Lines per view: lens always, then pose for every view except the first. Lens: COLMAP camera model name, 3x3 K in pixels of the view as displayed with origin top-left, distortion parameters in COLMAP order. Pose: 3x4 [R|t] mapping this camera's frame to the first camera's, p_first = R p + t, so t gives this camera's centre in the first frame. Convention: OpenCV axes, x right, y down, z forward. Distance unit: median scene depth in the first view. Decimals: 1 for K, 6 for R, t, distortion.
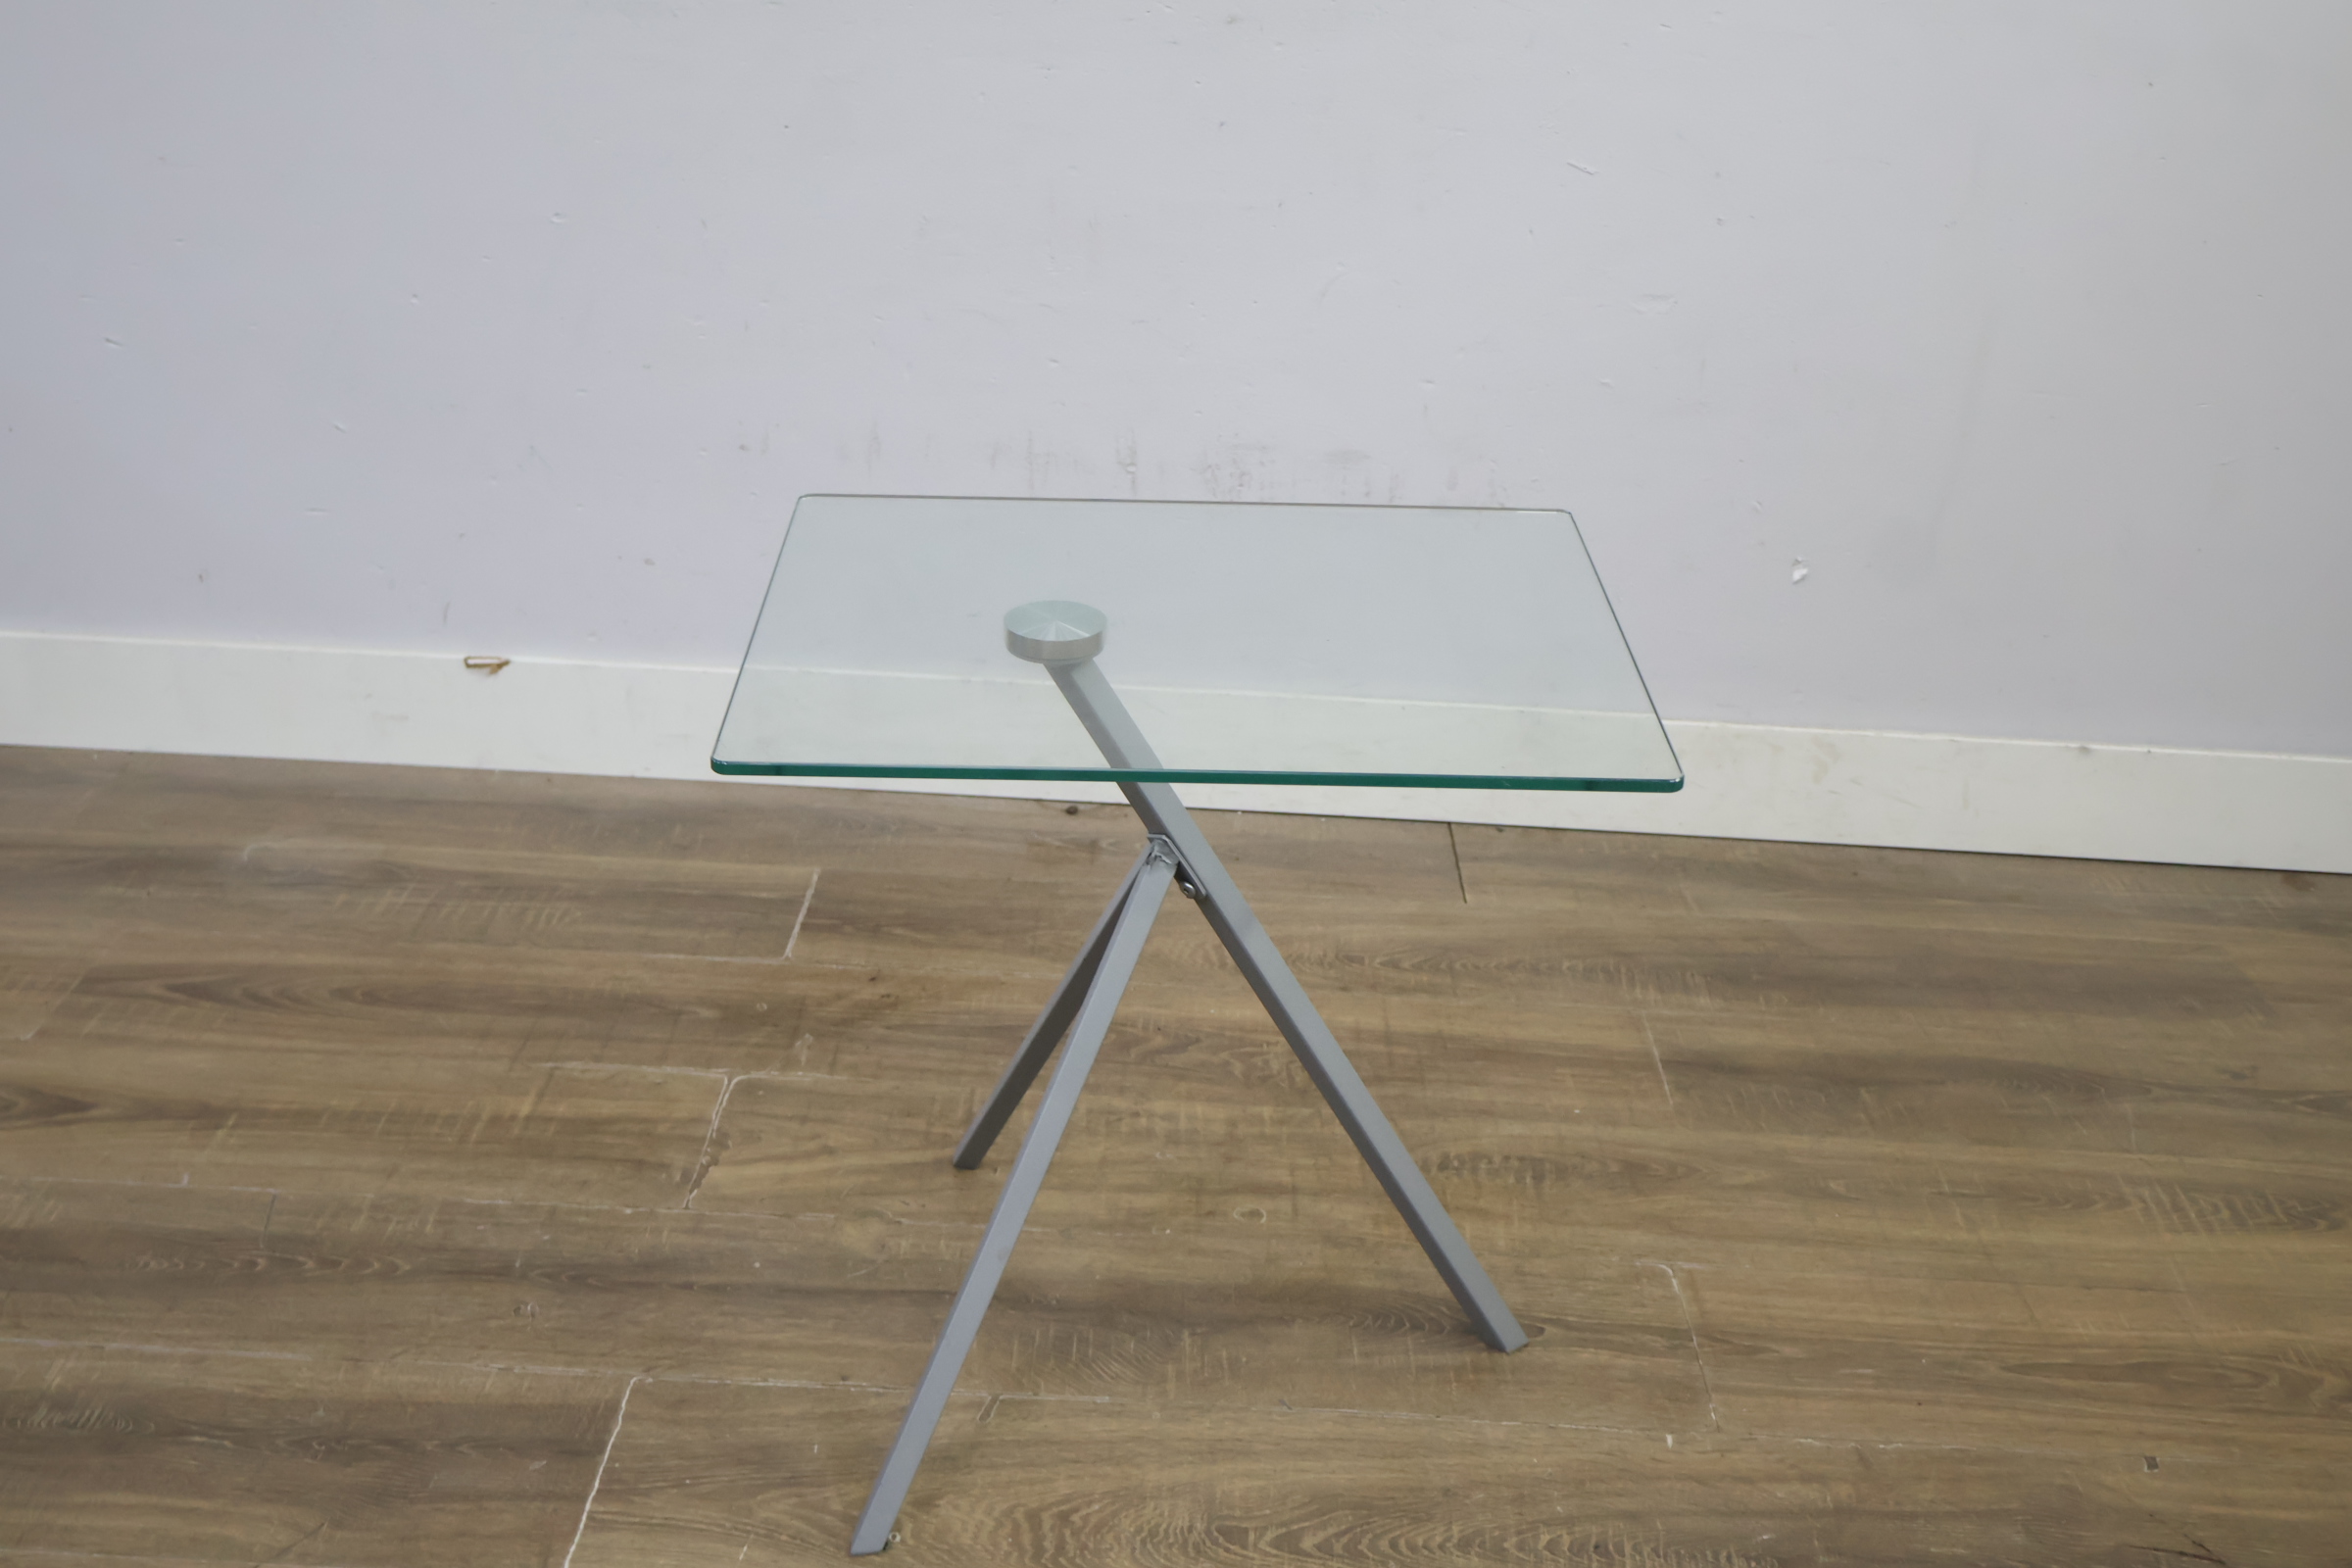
lens RADIAL K [[2646.1, 0, 1164.4], [0, 2646.1, 776.1], [0, 0, 1]] dist [-0.001592, 0.000000]
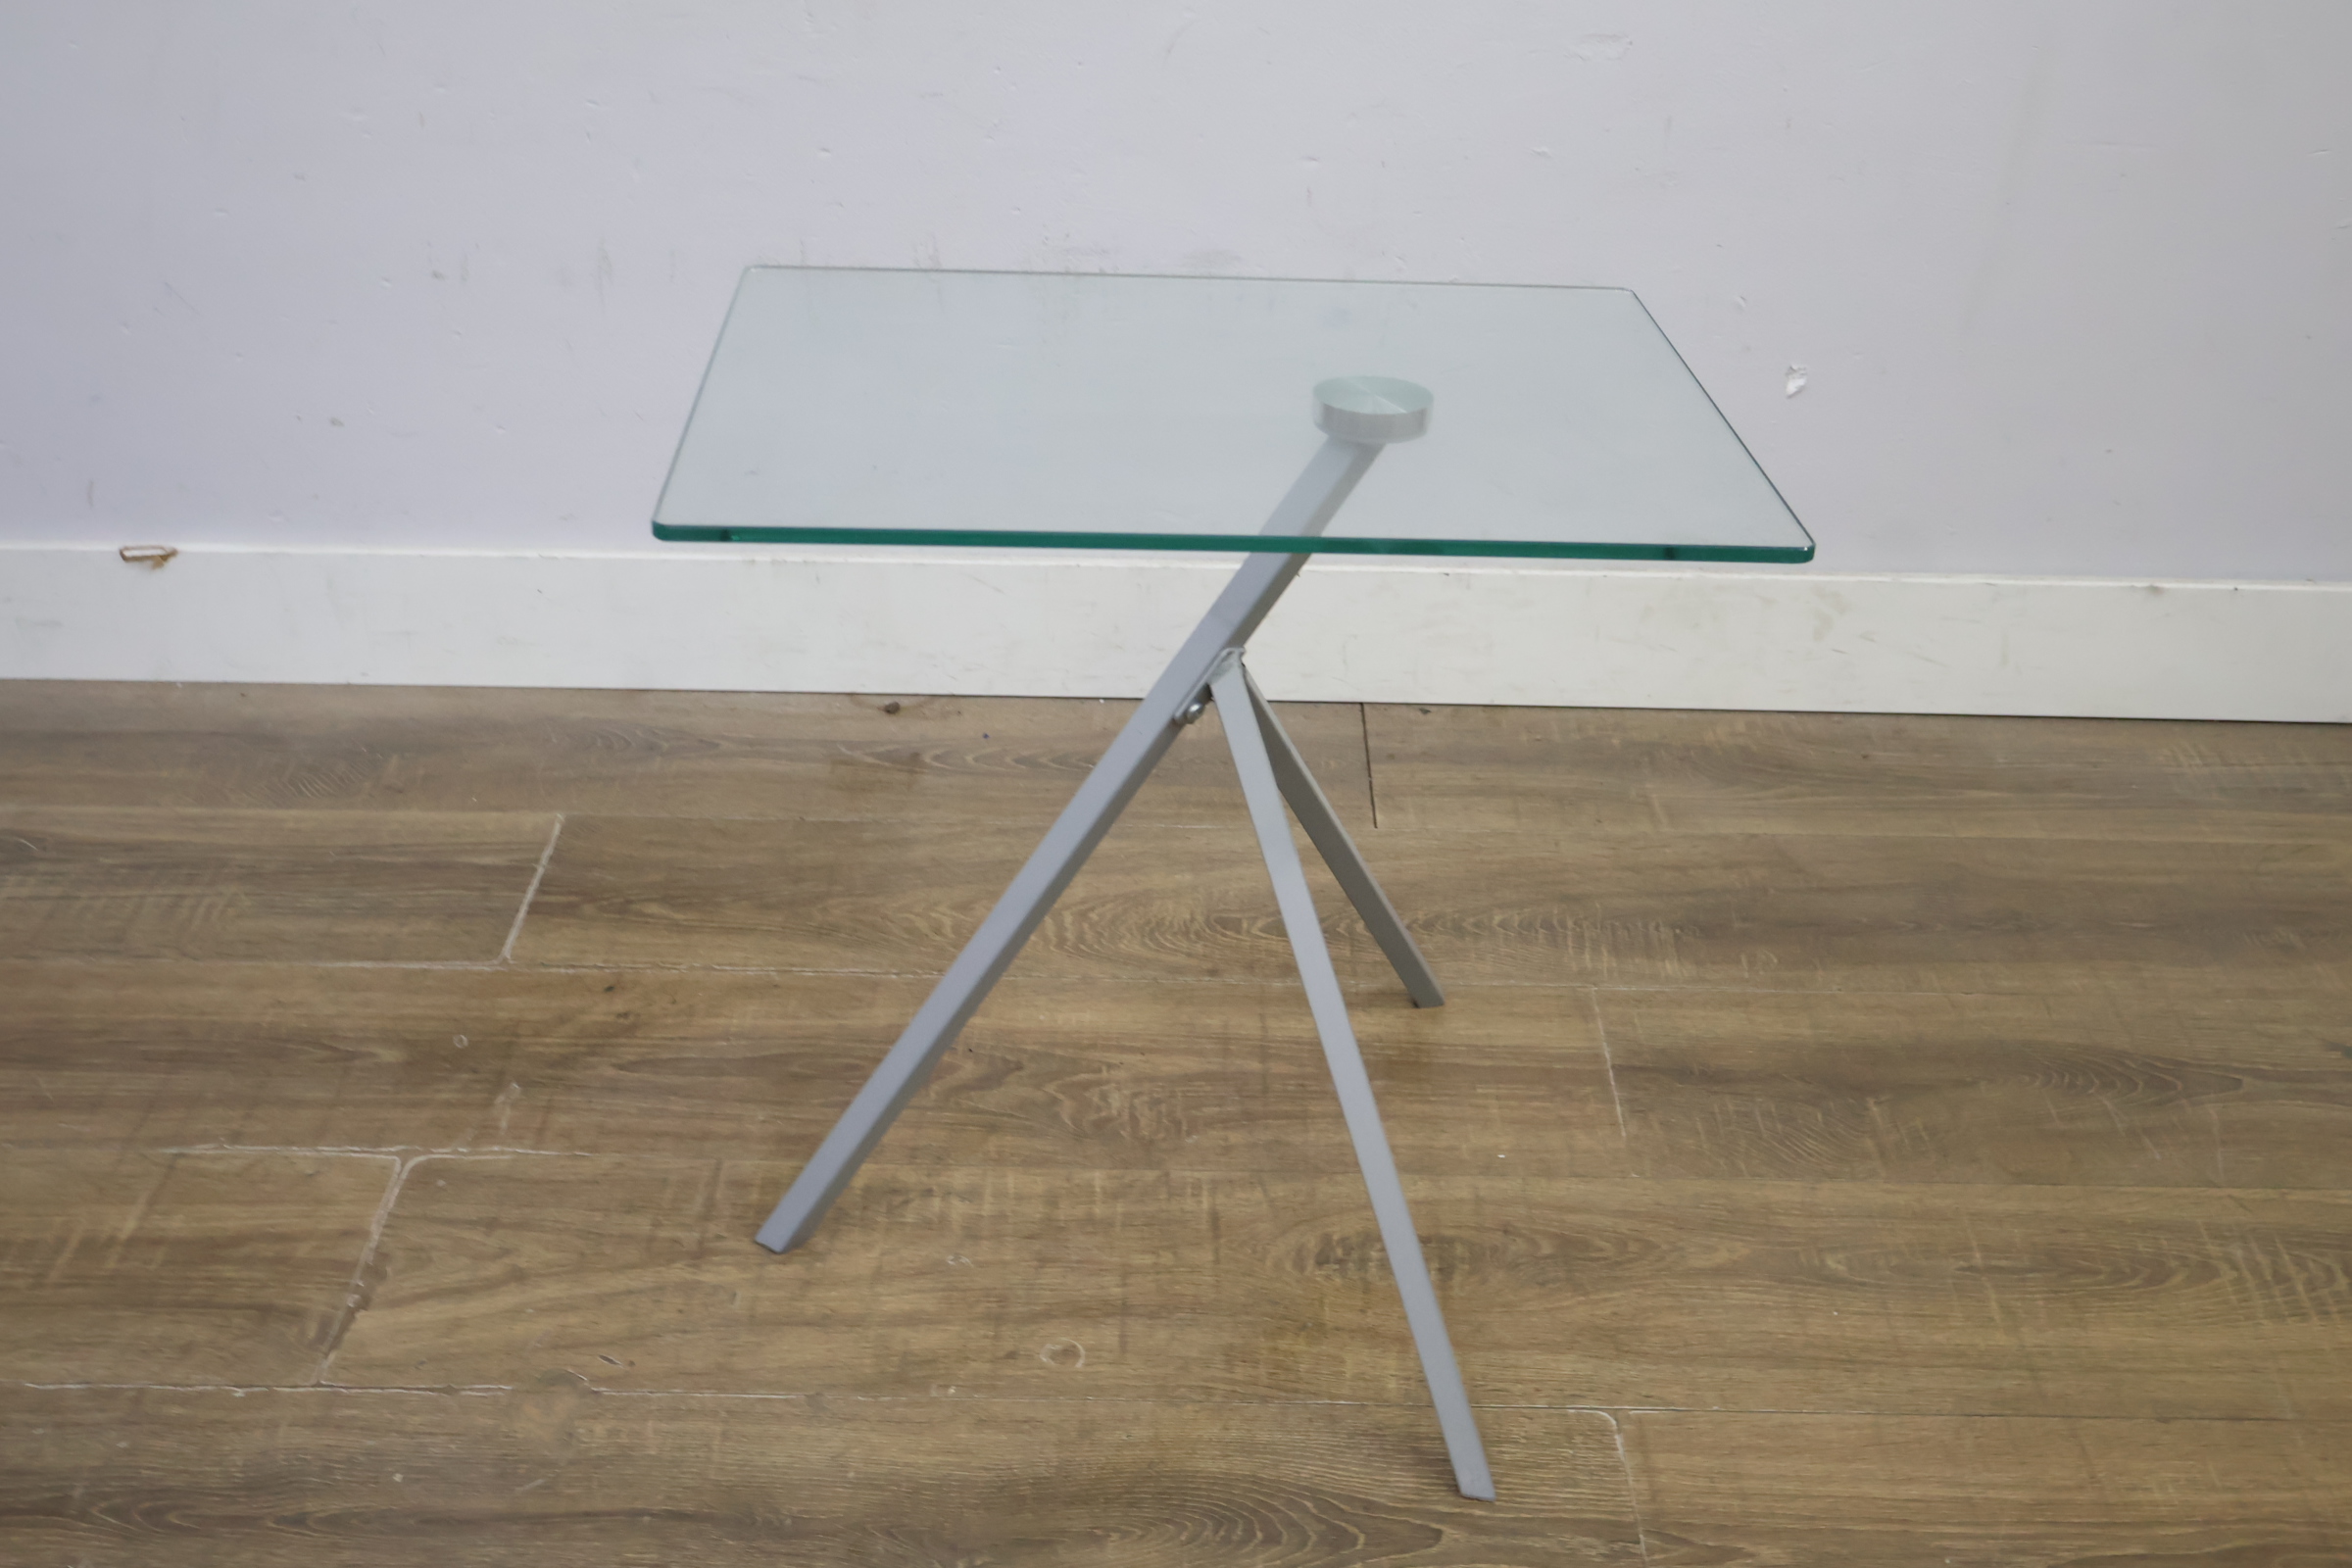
lens RADIAL K [[2645.0, 0, 1174.4], [0, 2645.0, 781.6], [0, 0, 1]] dist [0.002947, 0.000000]
pose [[0.999285, -0.036813, -0.008662, 0.074038], [0.037688, 0.988382, 0.147242, -0.104192], [0.003141, -0.147463, 0.989063, 0.259979]]
